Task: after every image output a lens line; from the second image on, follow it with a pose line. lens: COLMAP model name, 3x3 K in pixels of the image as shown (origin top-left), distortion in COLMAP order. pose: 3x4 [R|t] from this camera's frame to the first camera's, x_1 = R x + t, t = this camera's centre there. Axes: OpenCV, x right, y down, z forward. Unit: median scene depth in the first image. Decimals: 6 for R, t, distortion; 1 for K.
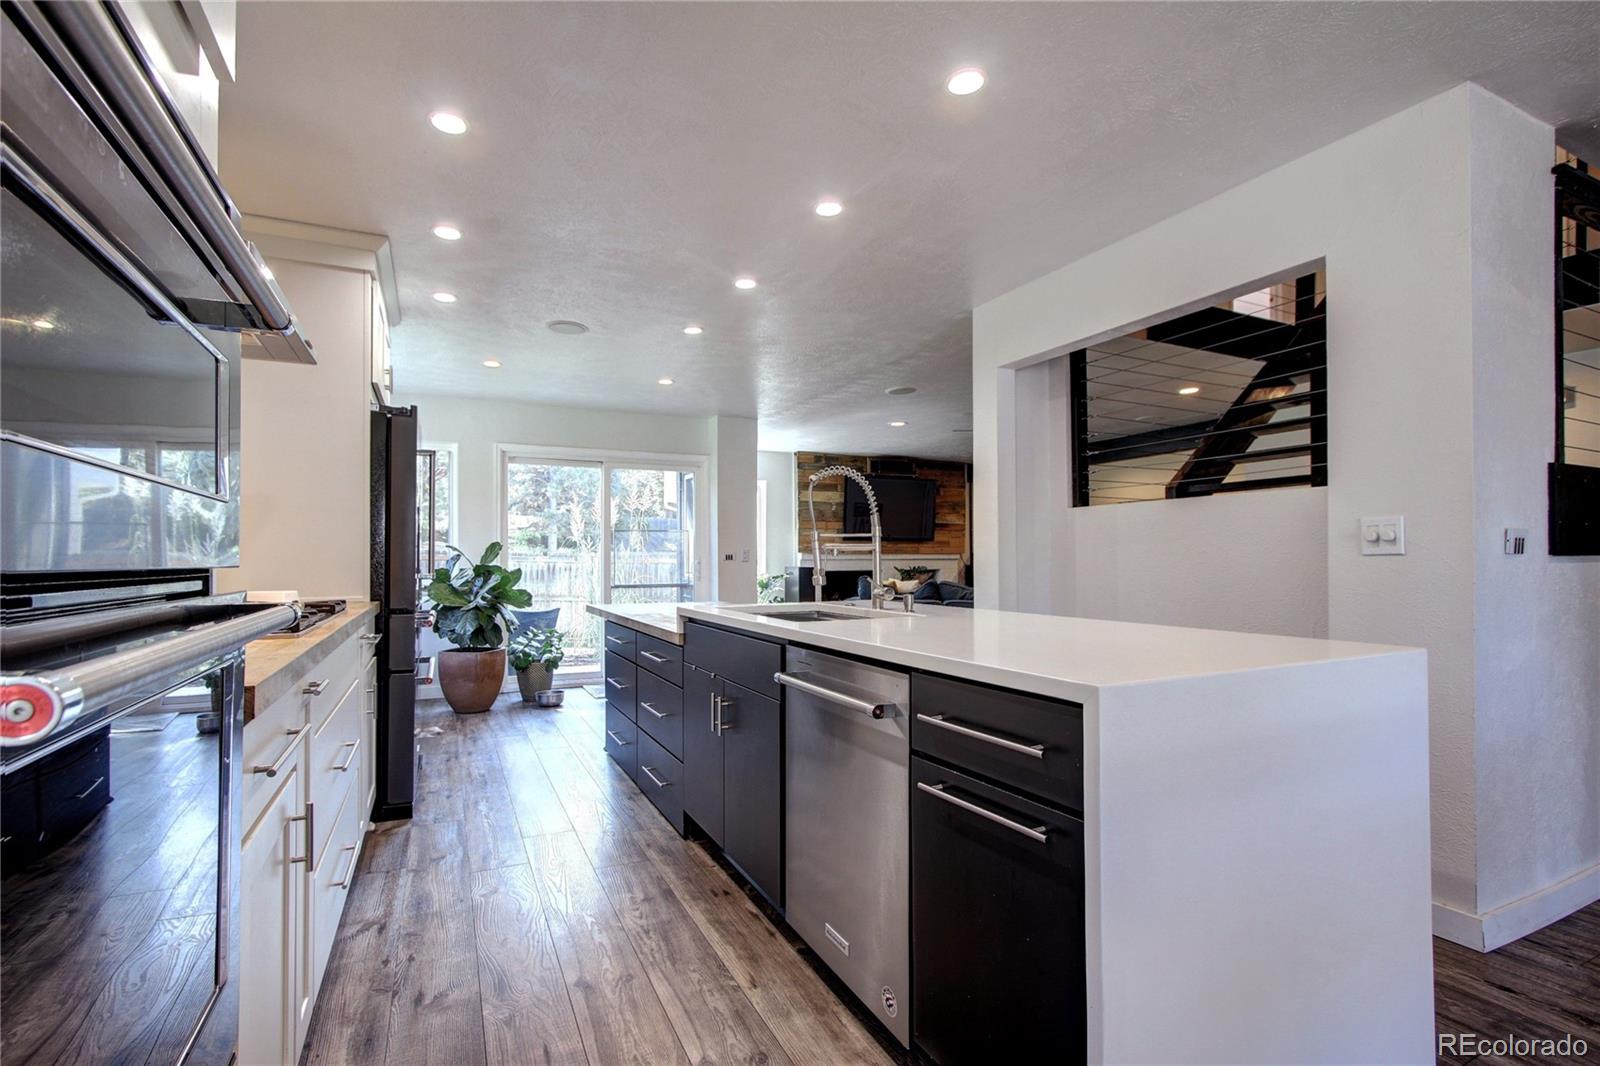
lens RADIAL K [[752.9, 0, 744.9], [0, 752.9, 527.4], [0, 0, 1]] dist [-0.008720, 0.003068]
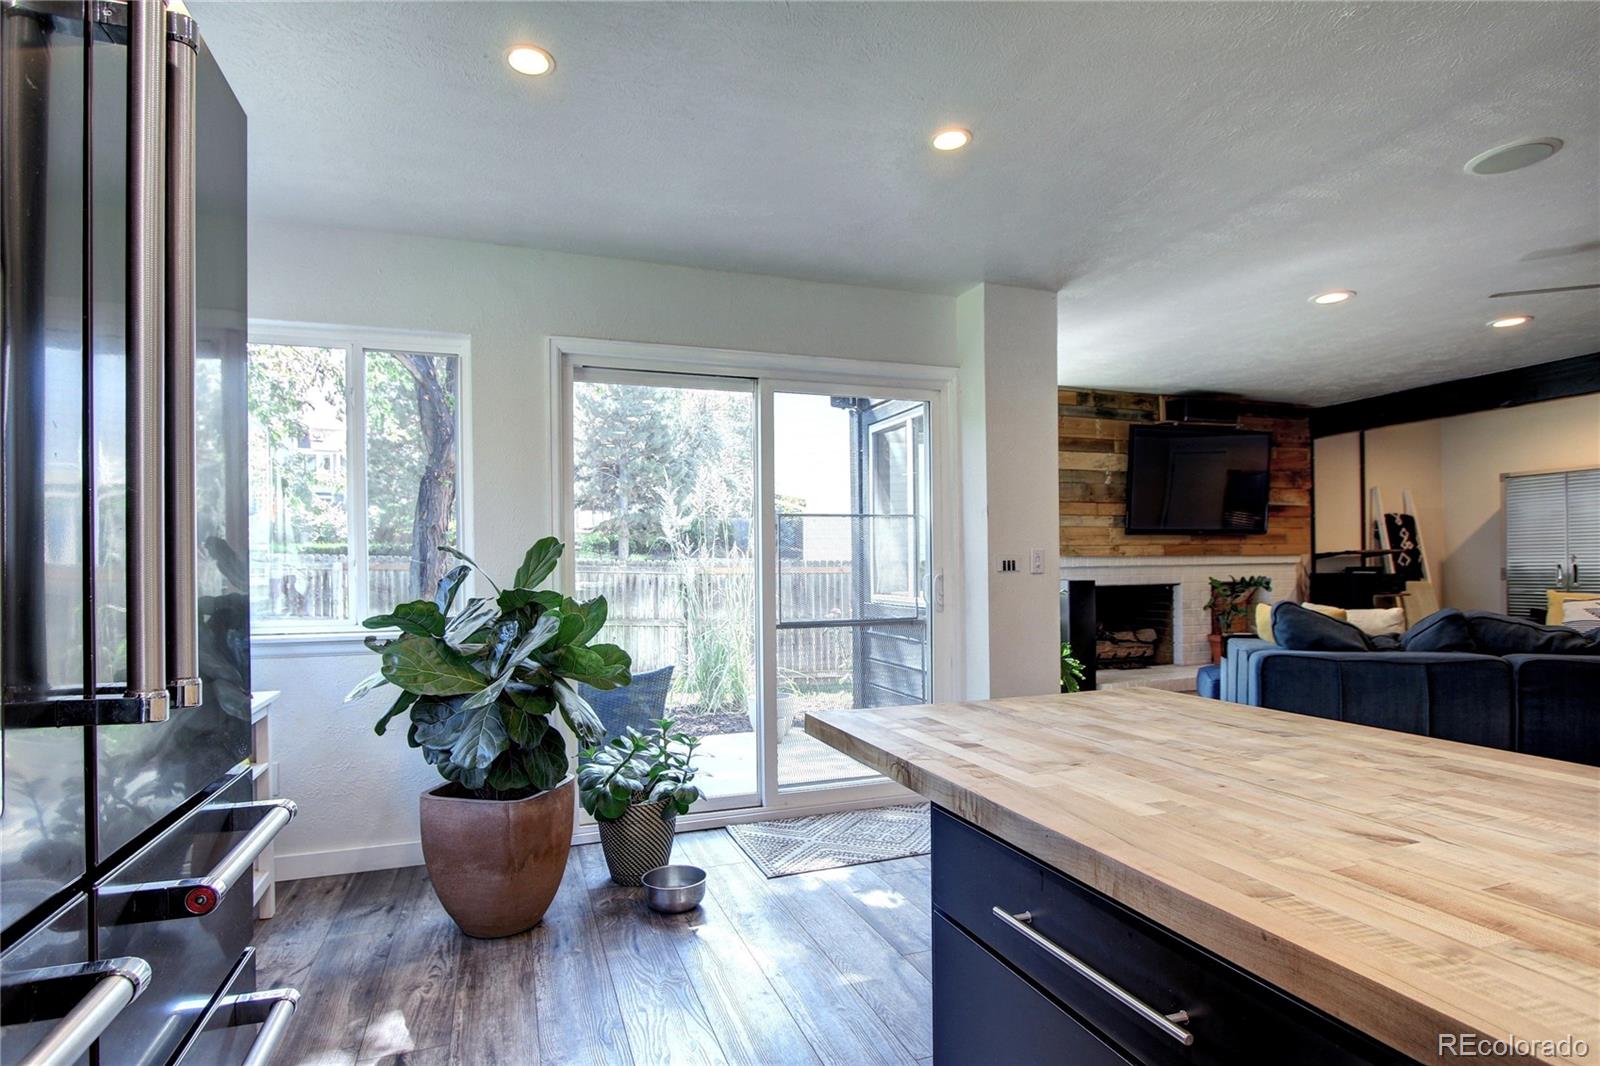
lens RADIAL K [[828.5, 0, 768.8], [0, 828.5, 529.7], [0, 0, 1]] dist [-0.006295, -0.002826]
pose [[0.997378, -0.013338, -0.071122, -0.140120], [0.013261, 0.999911, -0.001551, 0.014514], [0.071137, 0.000604, 0.997466, 0.437567]]
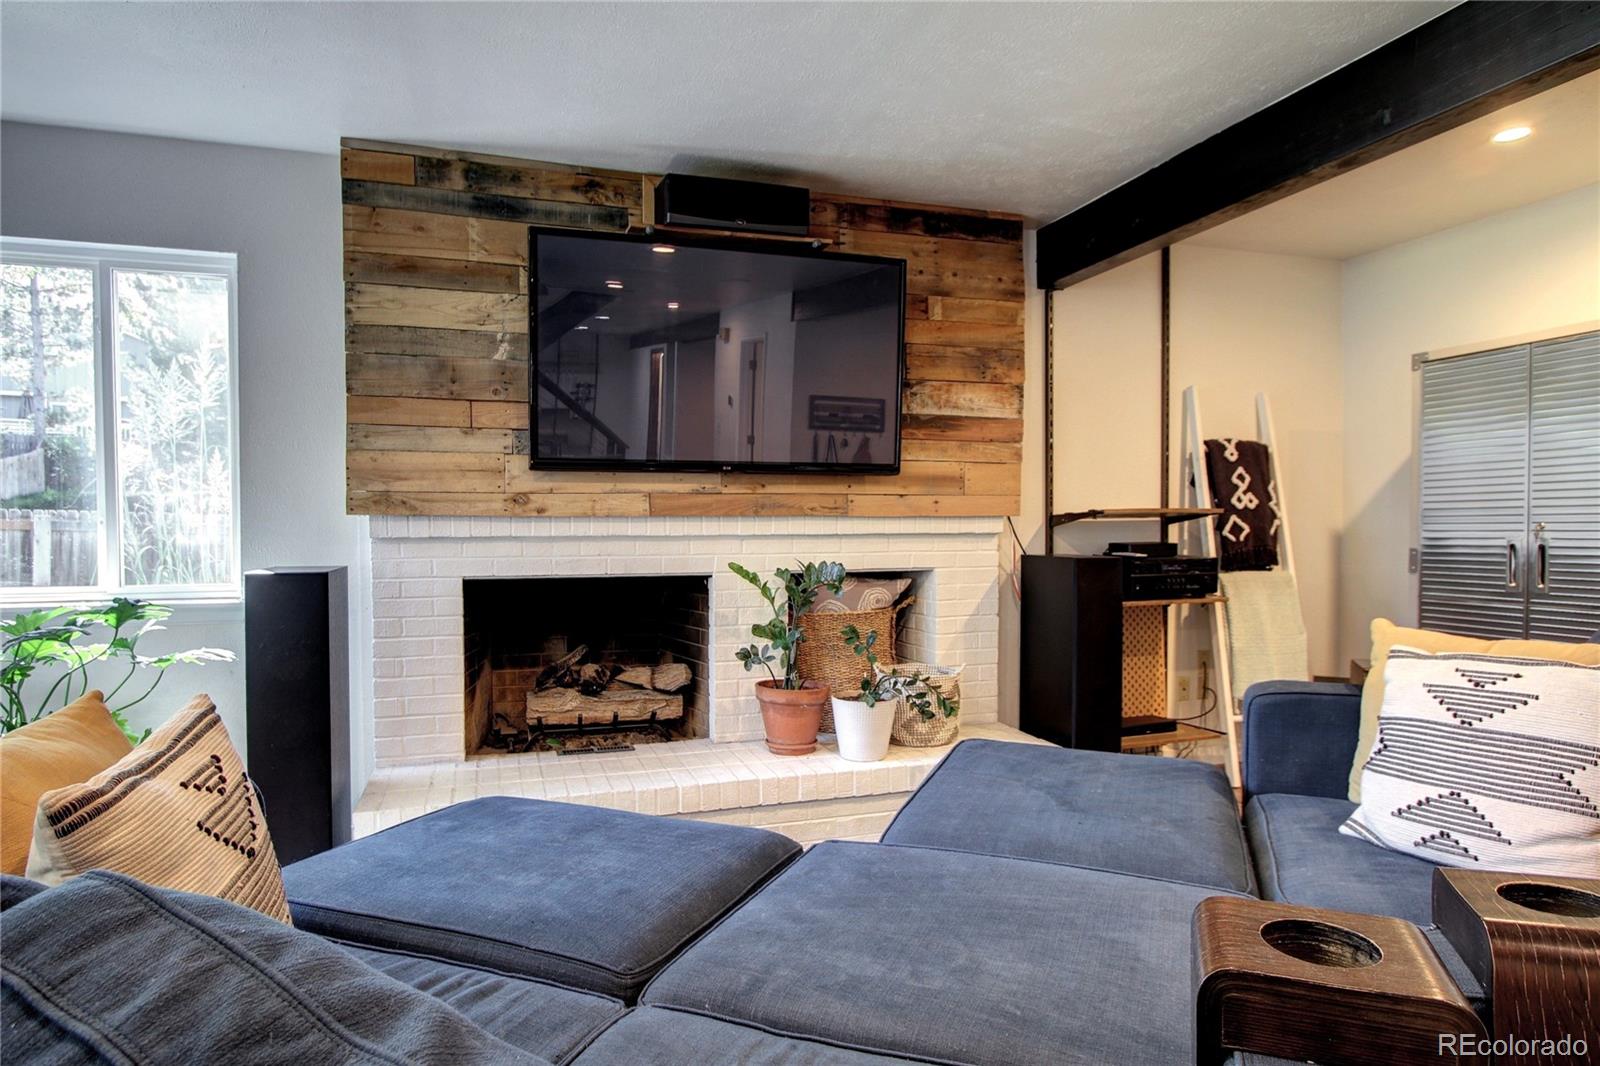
lens RADIAL K [[979.8, 0, 797.0], [0, 979.8, 538.5], [0, 0, 1]] dist [0.002772, -0.002545]
pose [[0.995818, -0.001132, -0.091353, 0.346627], [0.005557, 0.998823, 0.048188, 0.034638], [0.091191, -0.048495, 0.994652, 0.866110]]
